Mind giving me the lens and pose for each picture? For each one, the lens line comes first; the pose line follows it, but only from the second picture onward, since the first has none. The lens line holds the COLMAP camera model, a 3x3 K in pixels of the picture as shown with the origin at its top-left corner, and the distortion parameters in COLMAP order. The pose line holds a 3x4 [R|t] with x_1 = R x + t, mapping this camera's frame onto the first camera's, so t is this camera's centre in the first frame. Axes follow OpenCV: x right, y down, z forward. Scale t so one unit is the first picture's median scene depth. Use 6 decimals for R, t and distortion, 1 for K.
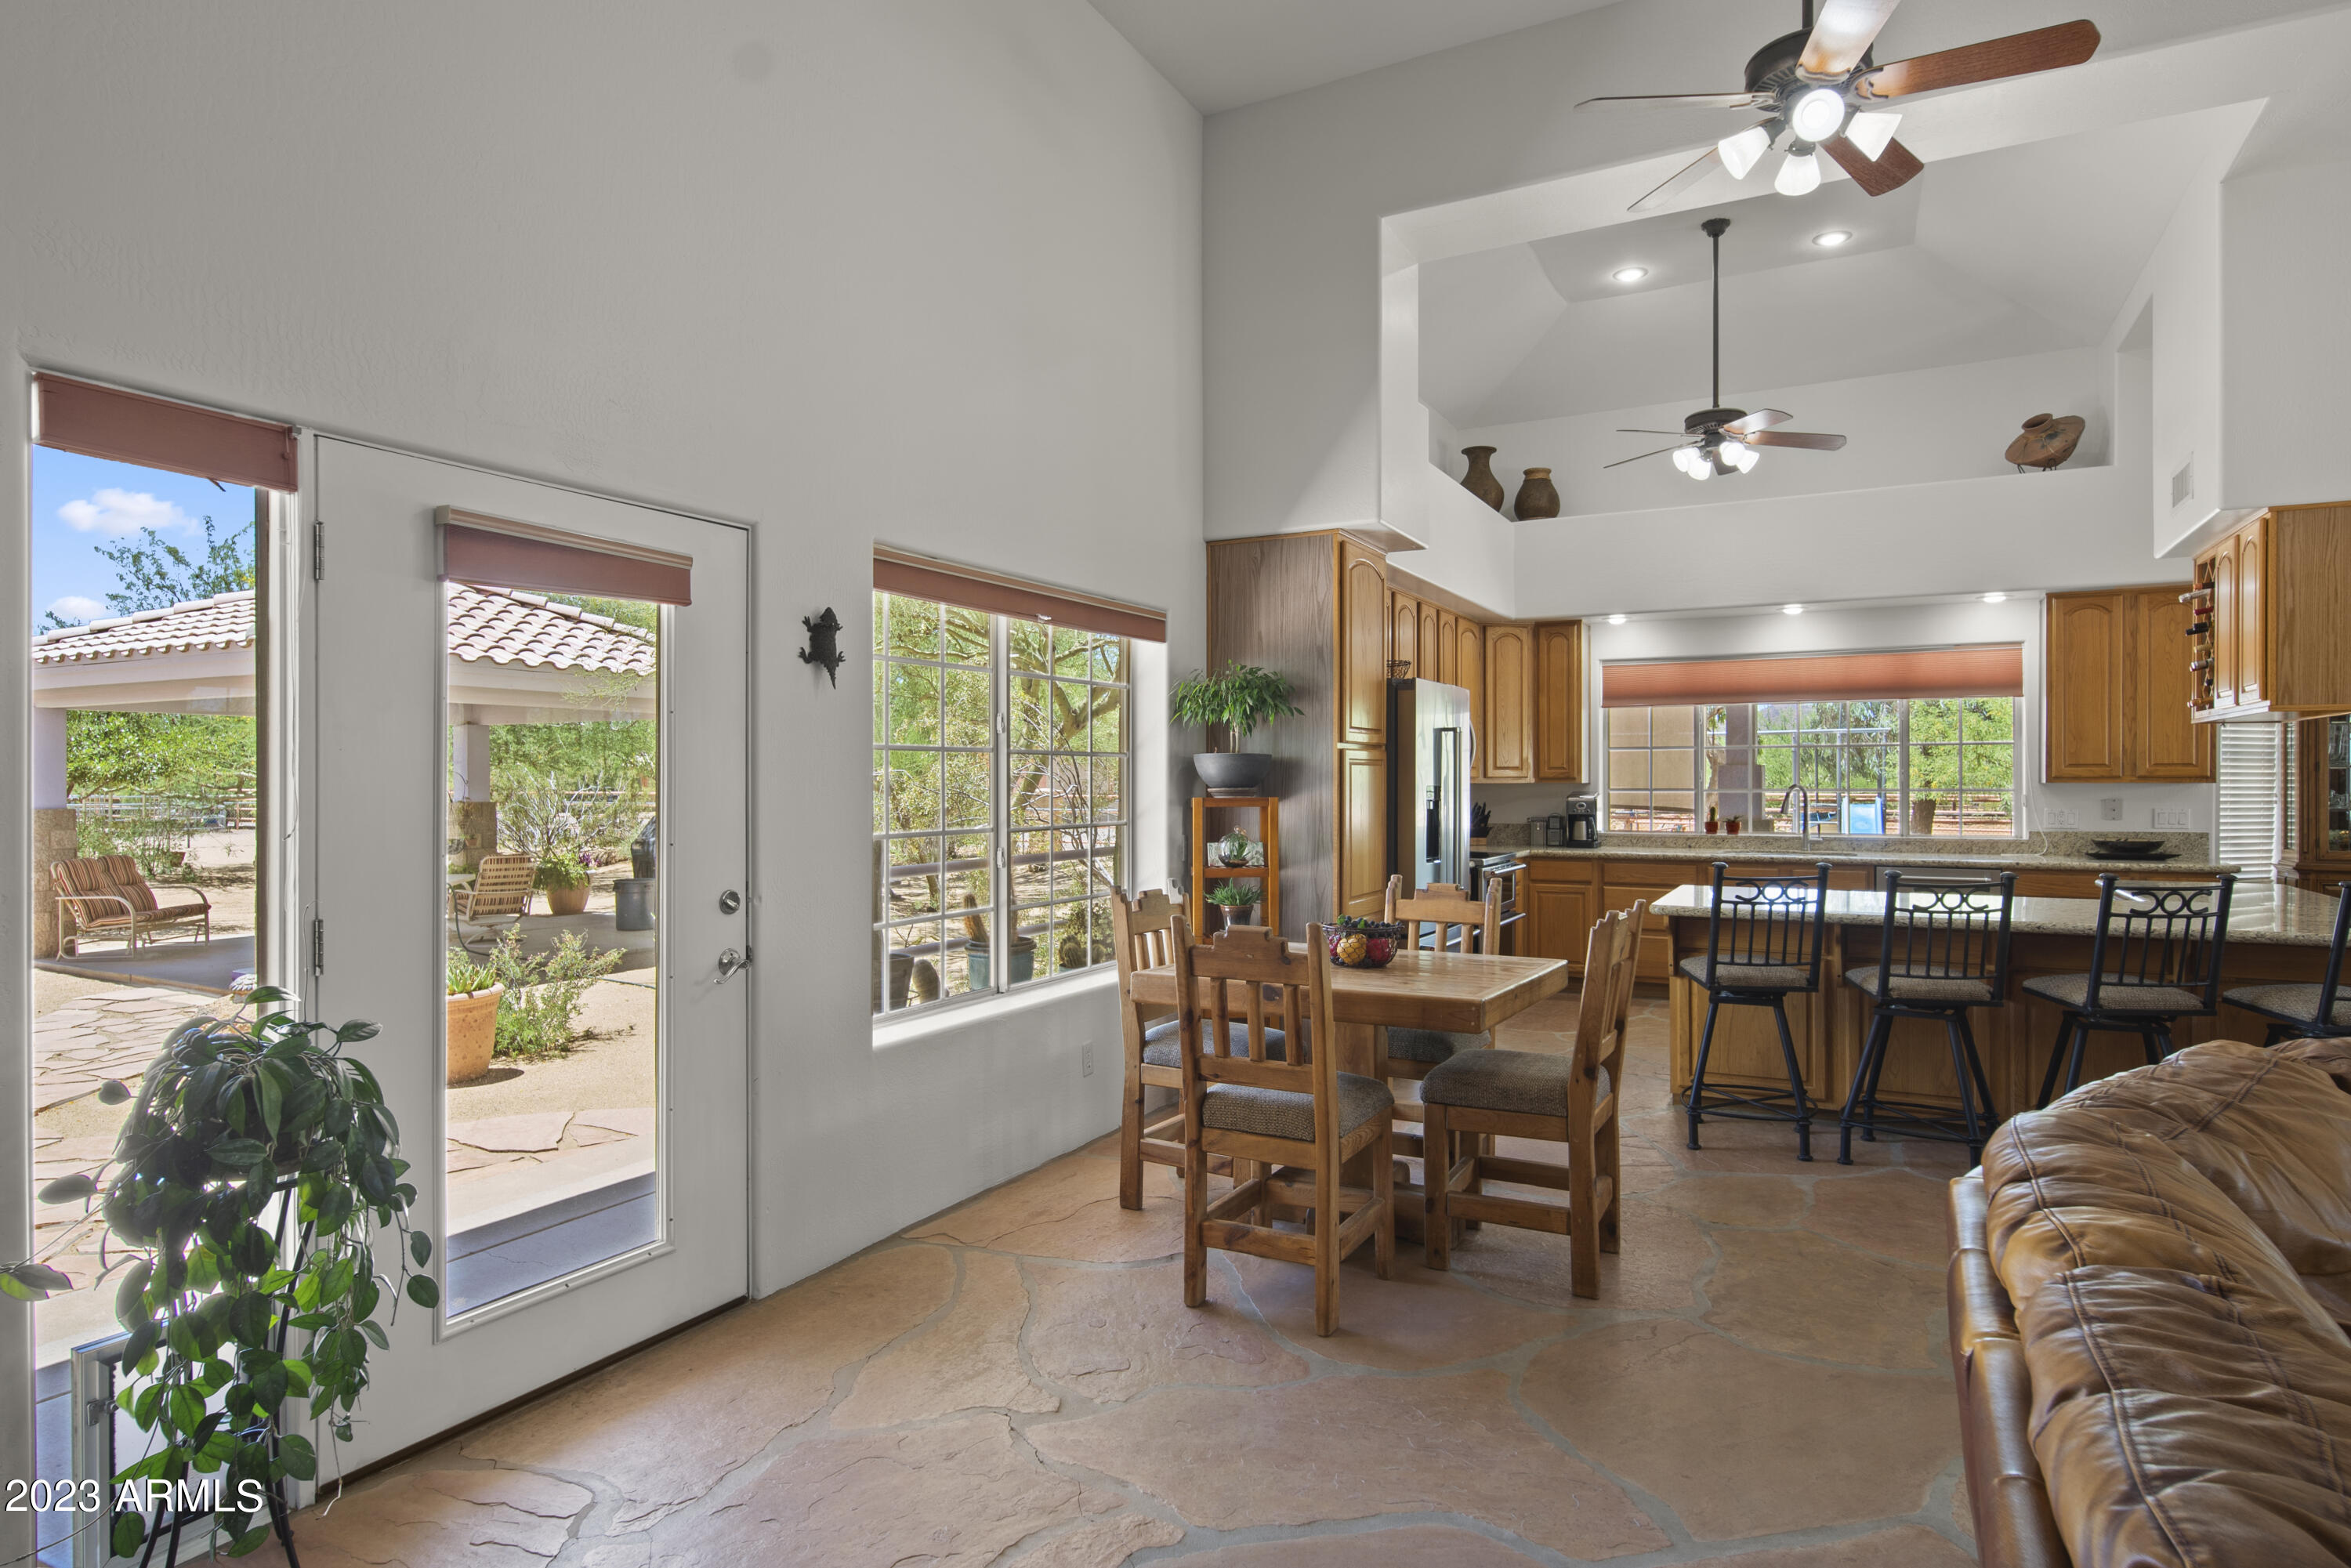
lens RADIAL K [[1283.0, 0, 1172.4], [0, 1283.0, 790.1], [0, 0, 1]] dist [0.003951, -0.002558]
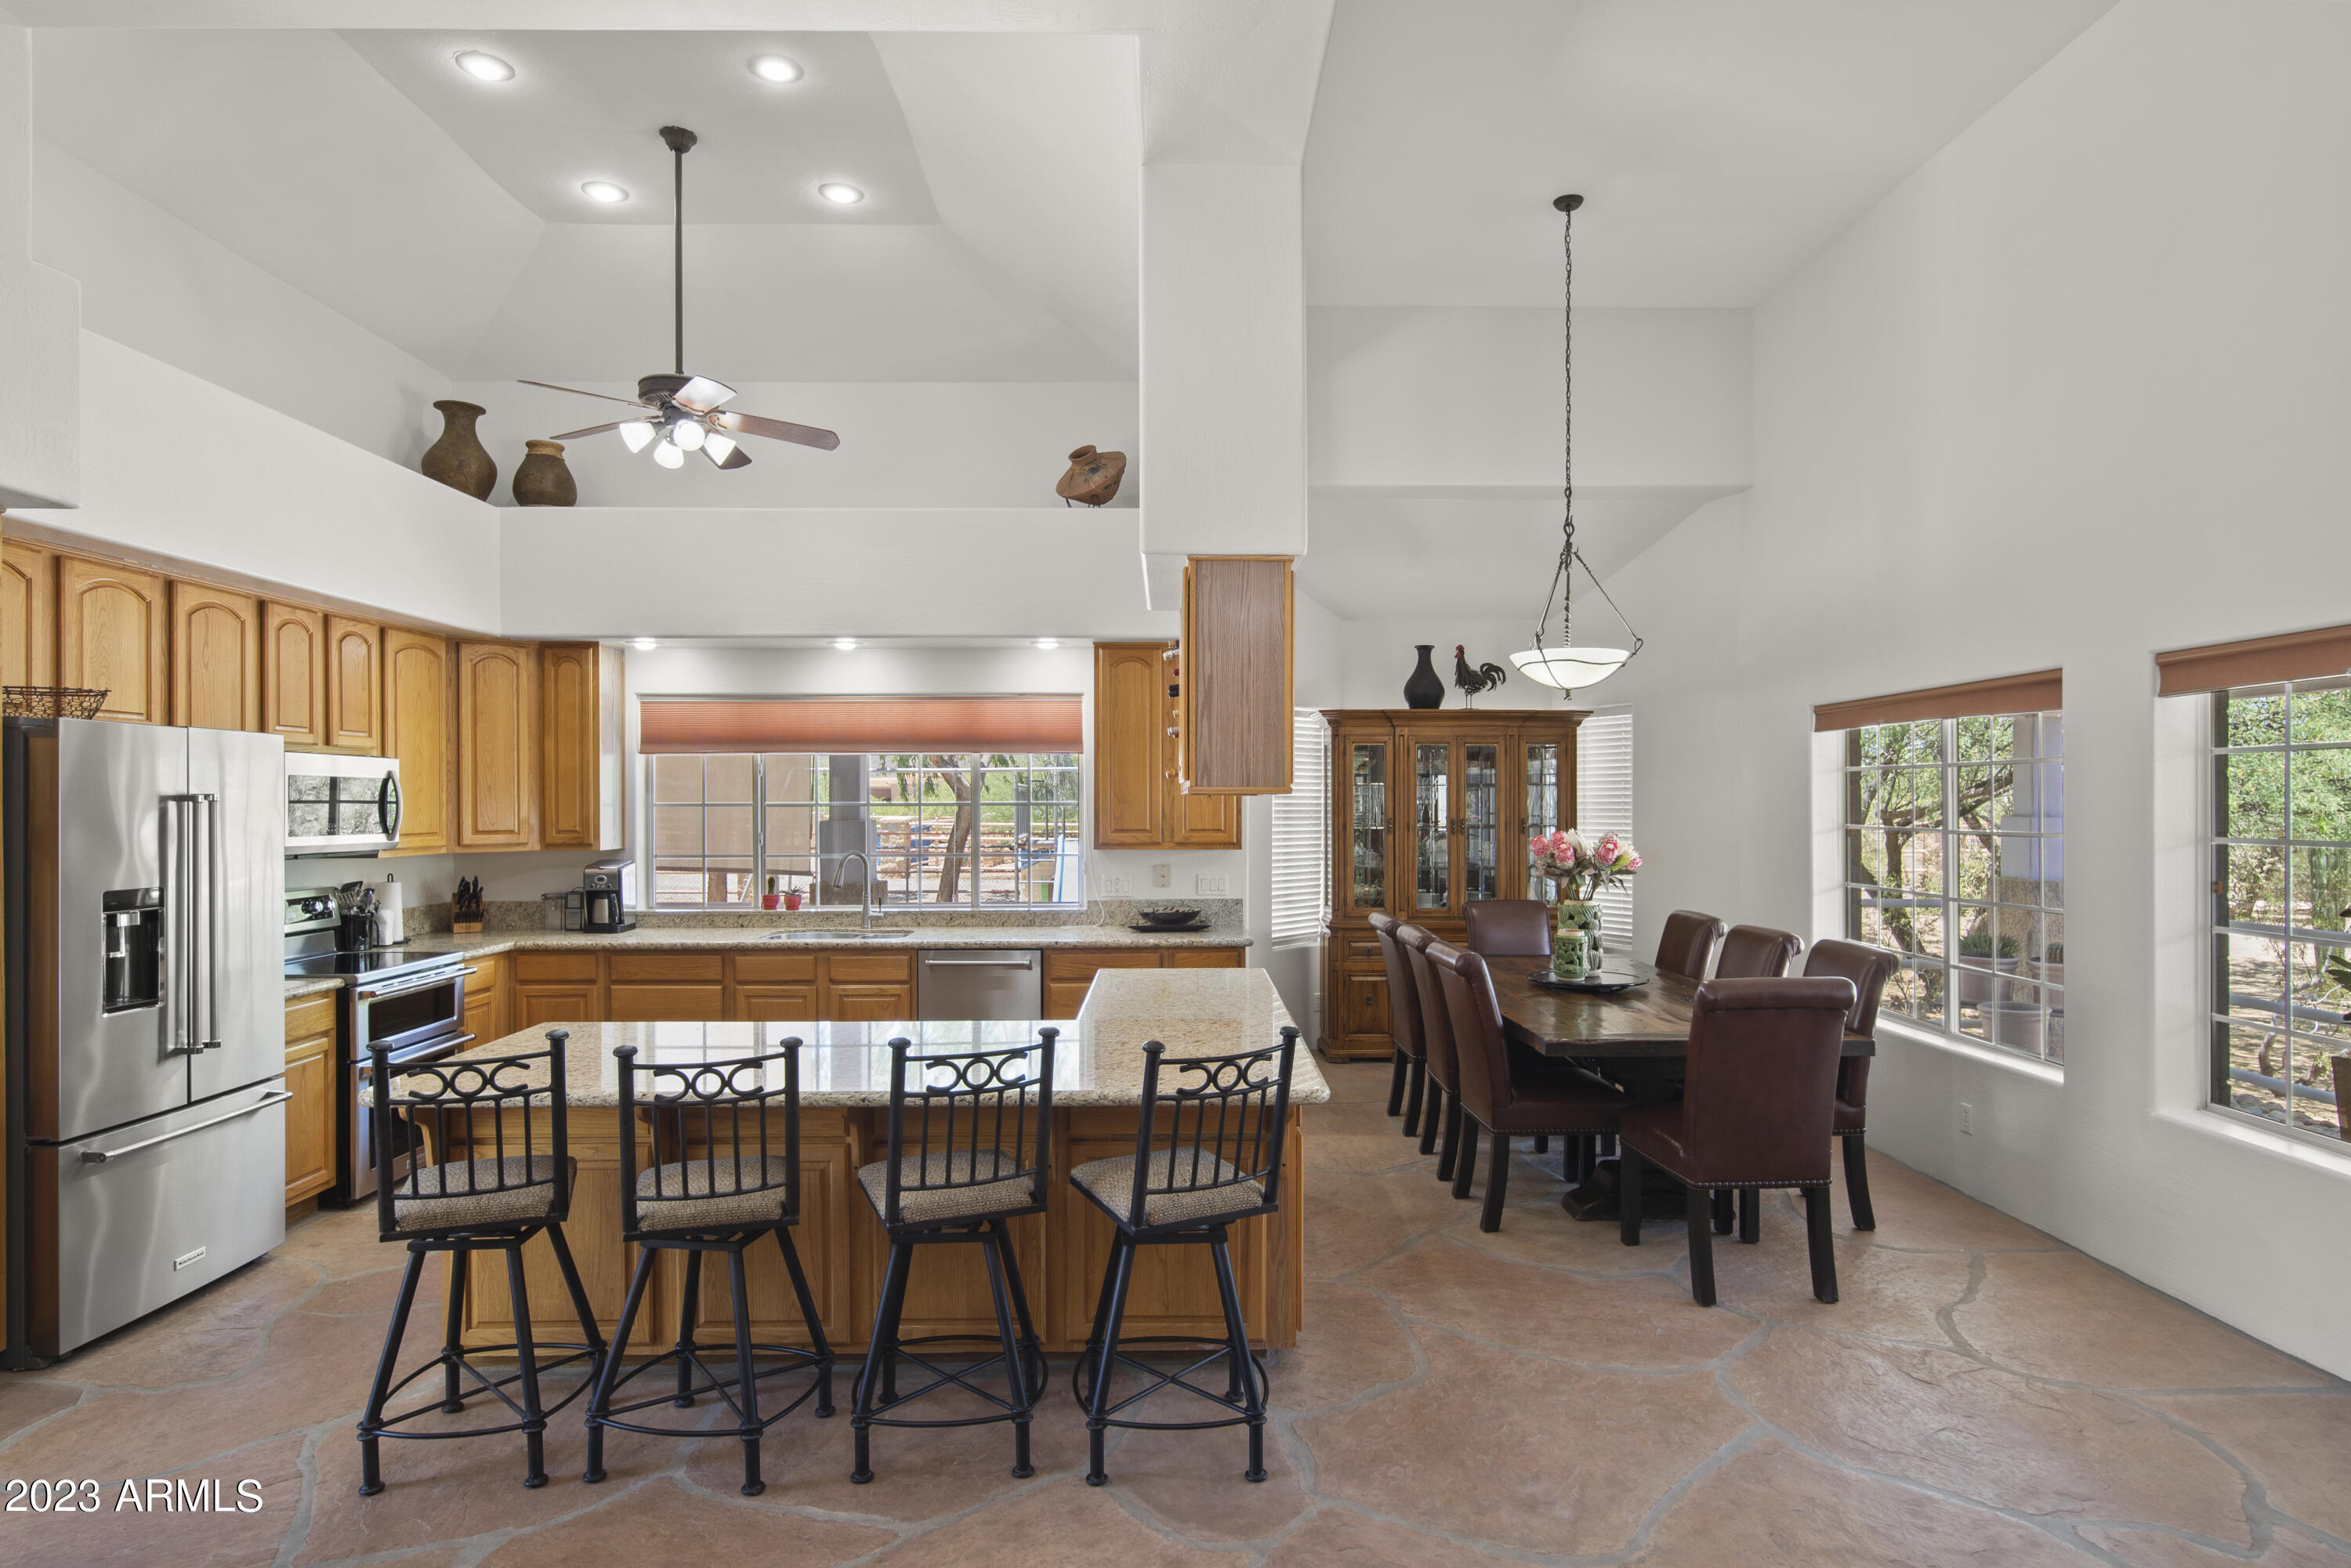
lens RADIAL K [[1283.0, 0, 1179.6], [0, 1283.0, 804.8], [0, 0, 1]] dist [0.003951, -0.002558]
pose [[0.876609, -0.000662, 0.481203, 0.298193], [0.003049, 0.999987, -0.004180, -0.034117], [-0.481194, 0.005131, 0.876599, 0.173461]]
